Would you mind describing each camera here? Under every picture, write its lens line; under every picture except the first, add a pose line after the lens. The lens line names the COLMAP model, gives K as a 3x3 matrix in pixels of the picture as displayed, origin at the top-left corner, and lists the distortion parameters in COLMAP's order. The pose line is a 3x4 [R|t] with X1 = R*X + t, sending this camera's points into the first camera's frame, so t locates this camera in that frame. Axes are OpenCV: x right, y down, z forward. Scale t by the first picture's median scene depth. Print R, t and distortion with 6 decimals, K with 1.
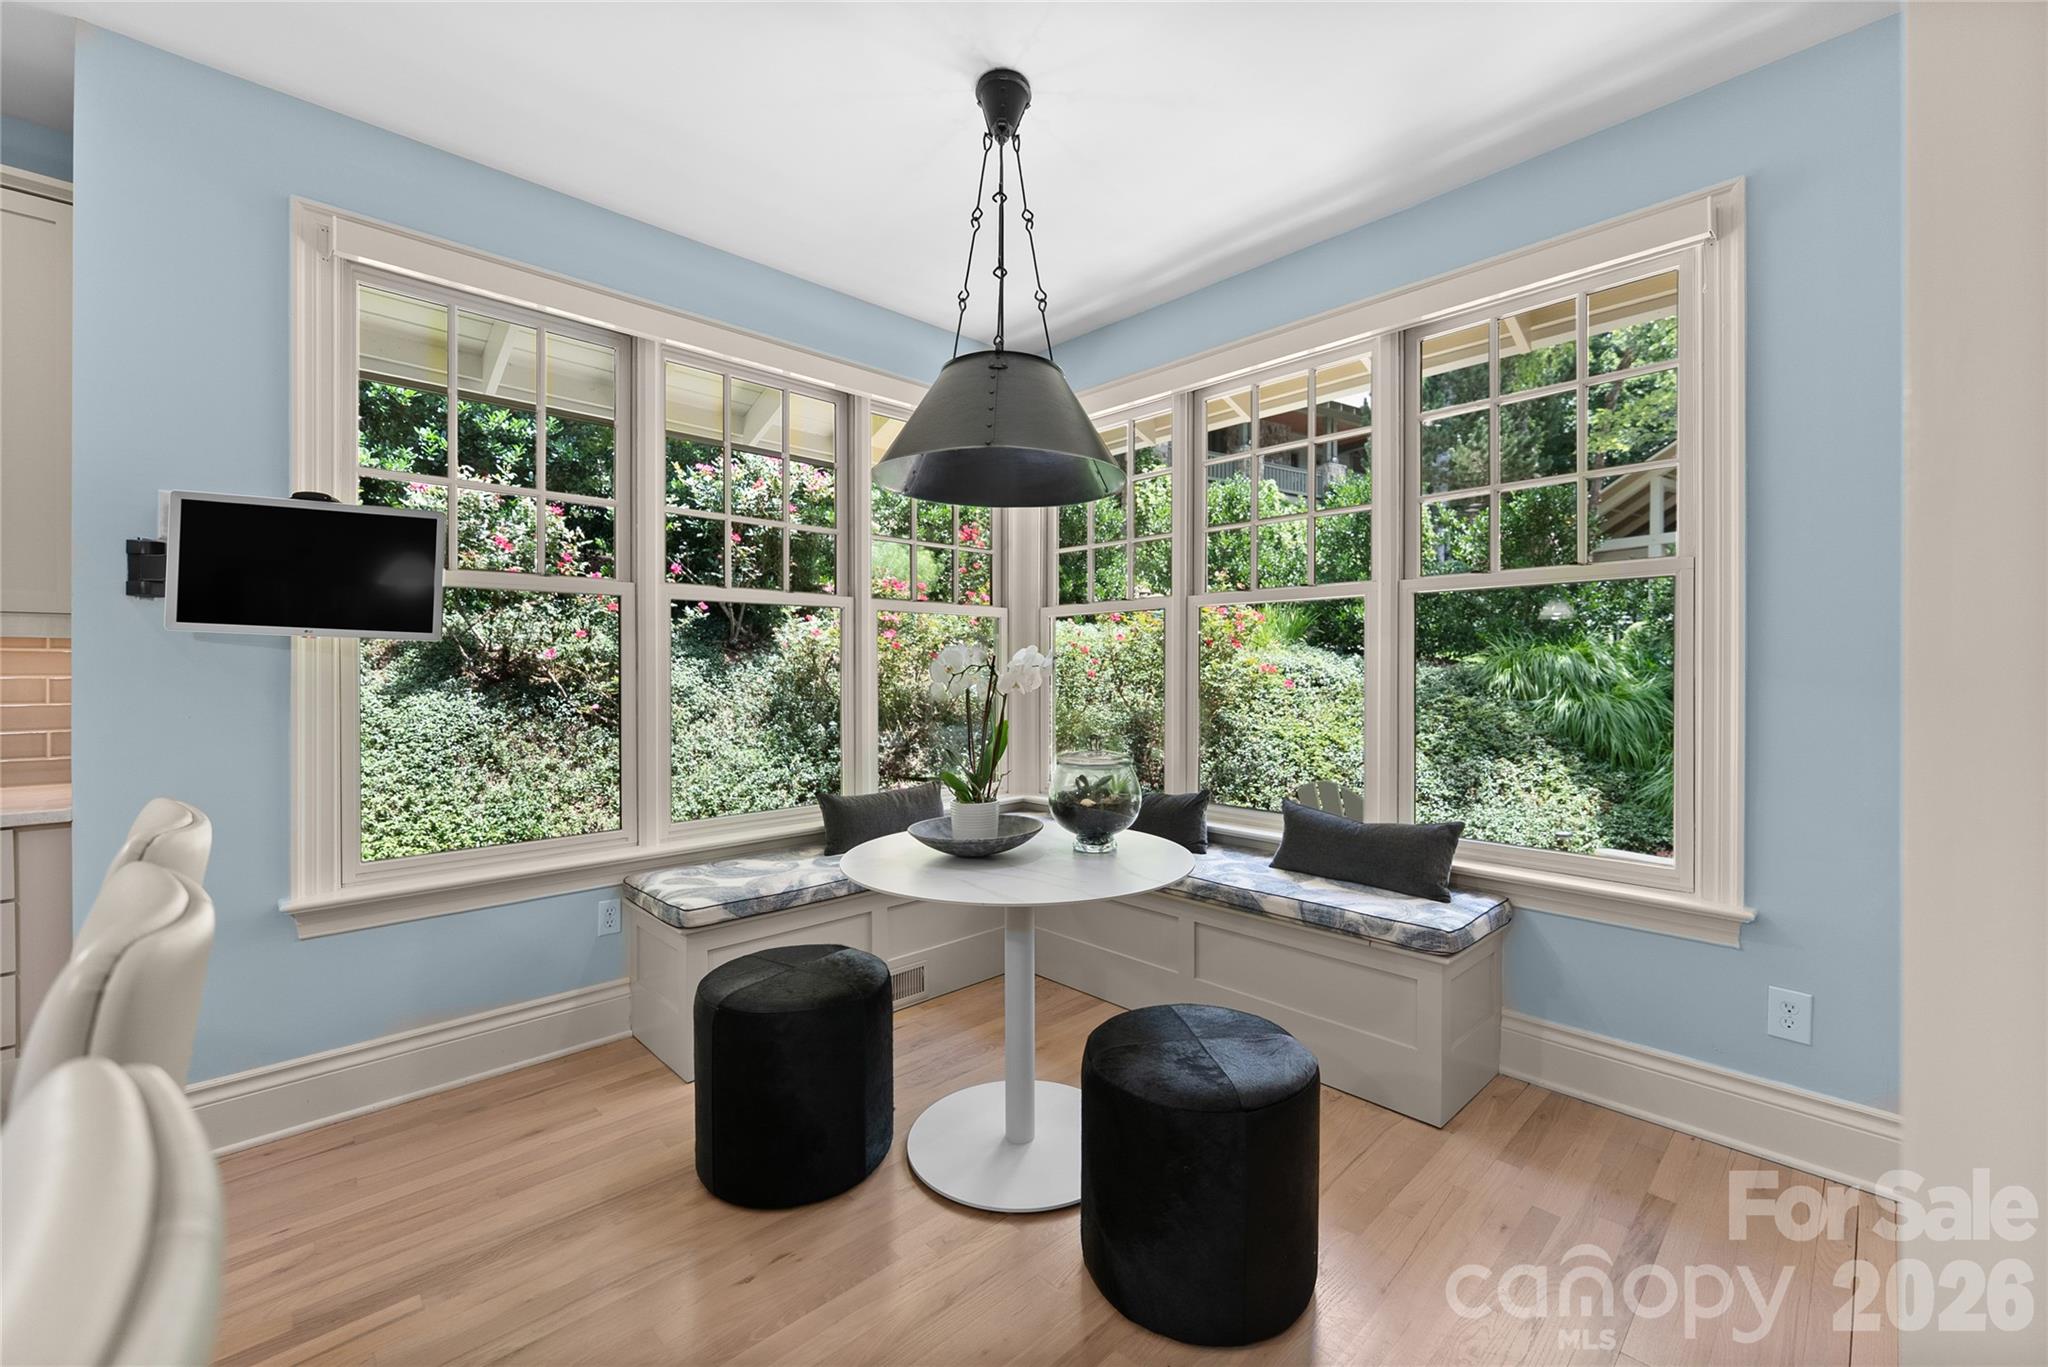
lens RADIAL K [[831.7, 0, 1024.1], [0, 831.7, 671.3], [0, 0, 1]] dist [-0.000307, -0.000110]
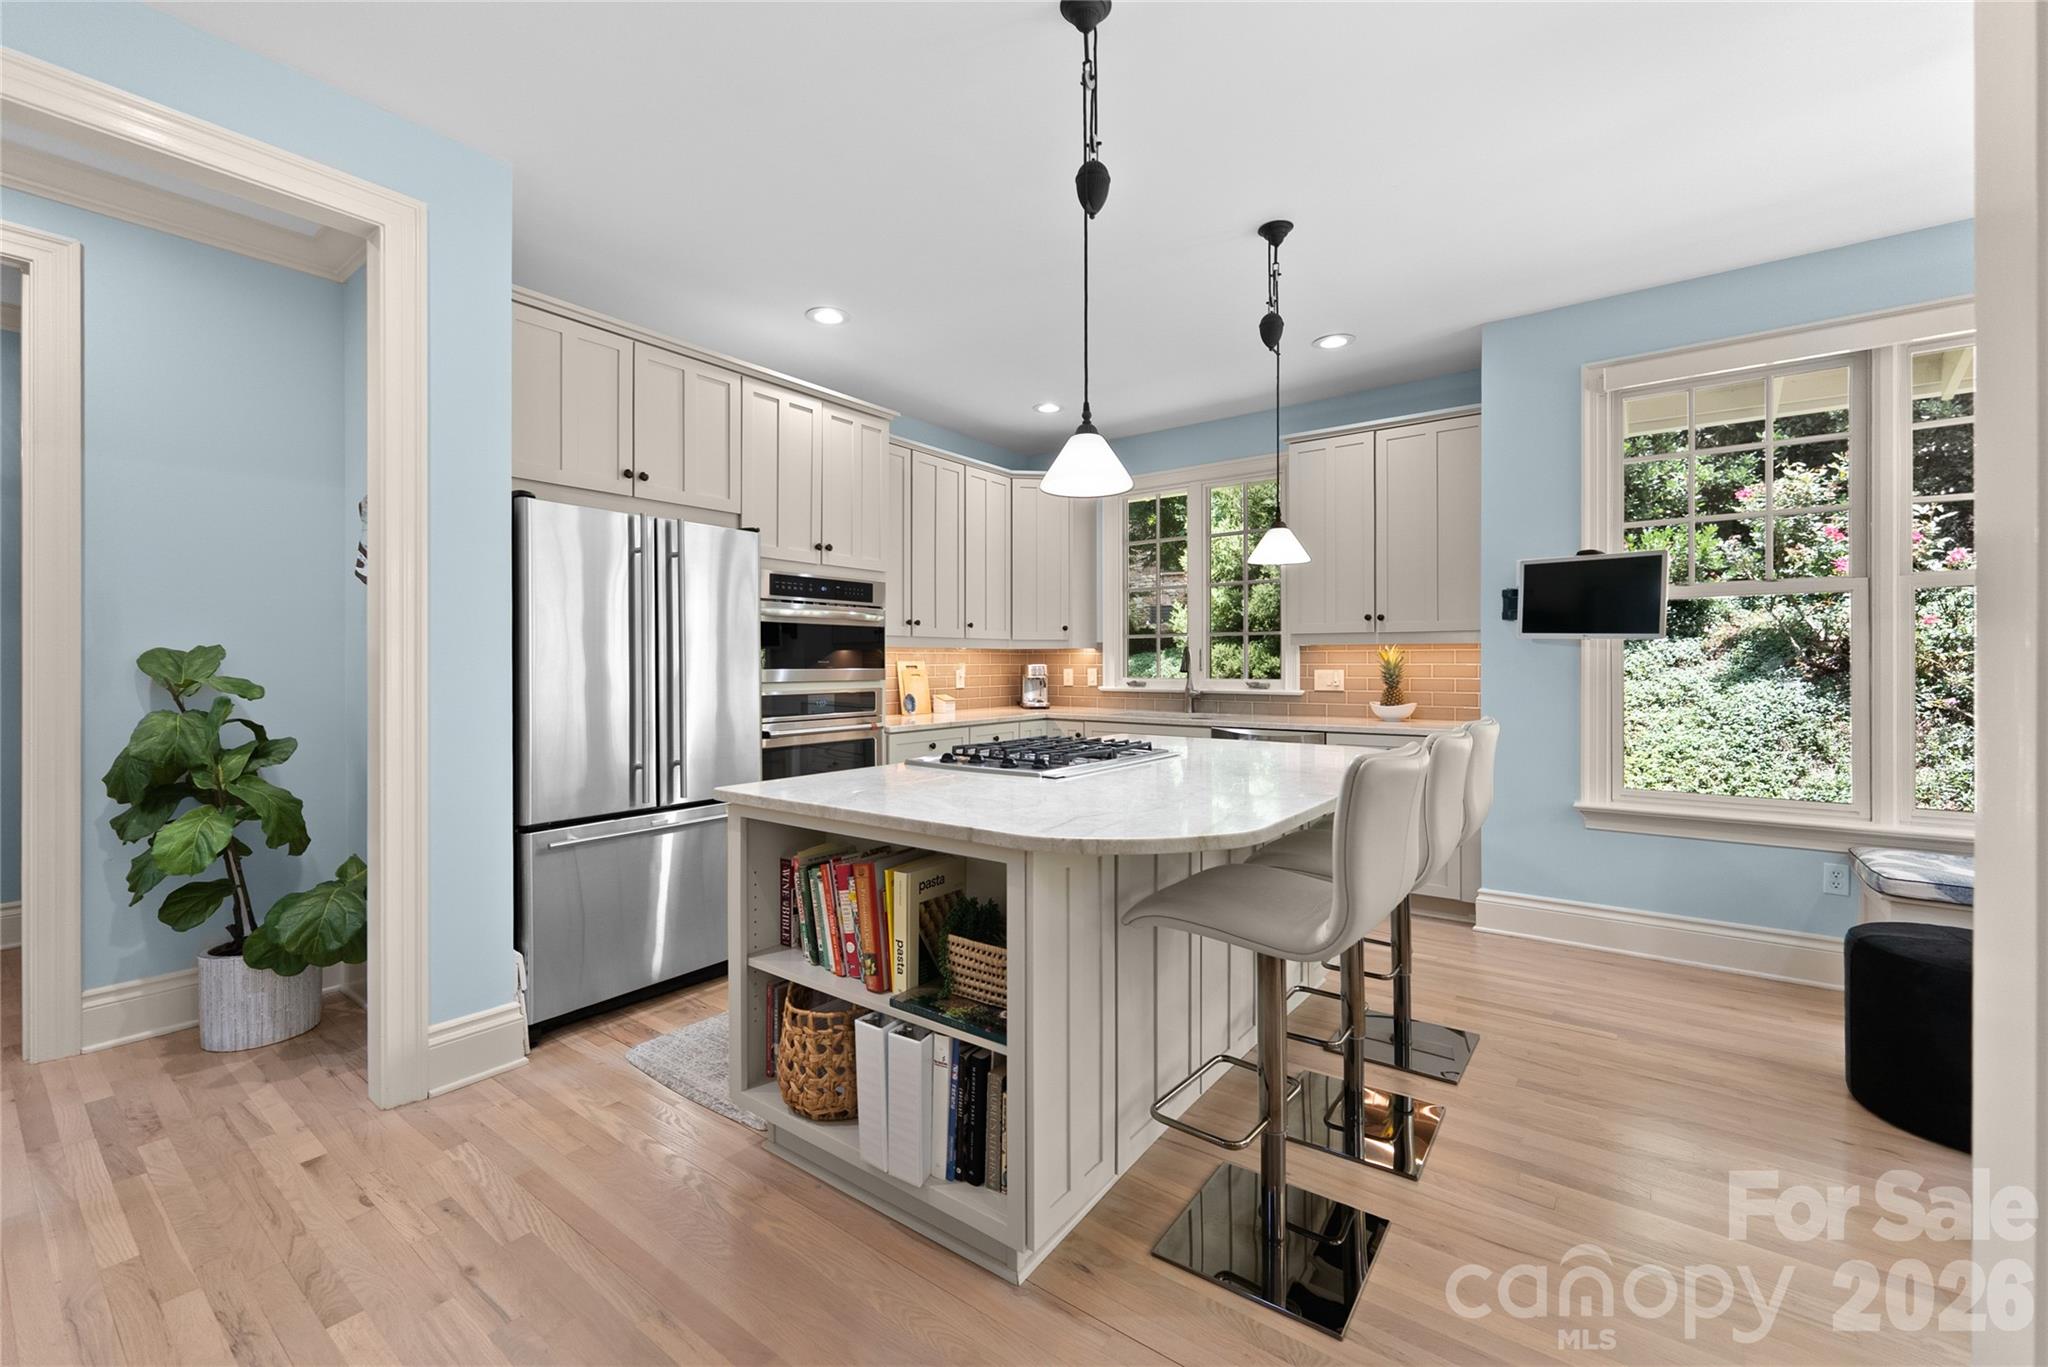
lens RADIAL K [[831.7, 0, 1021.4], [0, 831.7, 669.4], [0, 0, 1]] dist [-0.000307, -0.000110]
pose [[0.161096, 0.007225, -0.986912, 0.218983], [0.000969, 0.999972, 0.007478, 0.001610], [0.986938, -0.002161, 0.161084, -0.134888]]
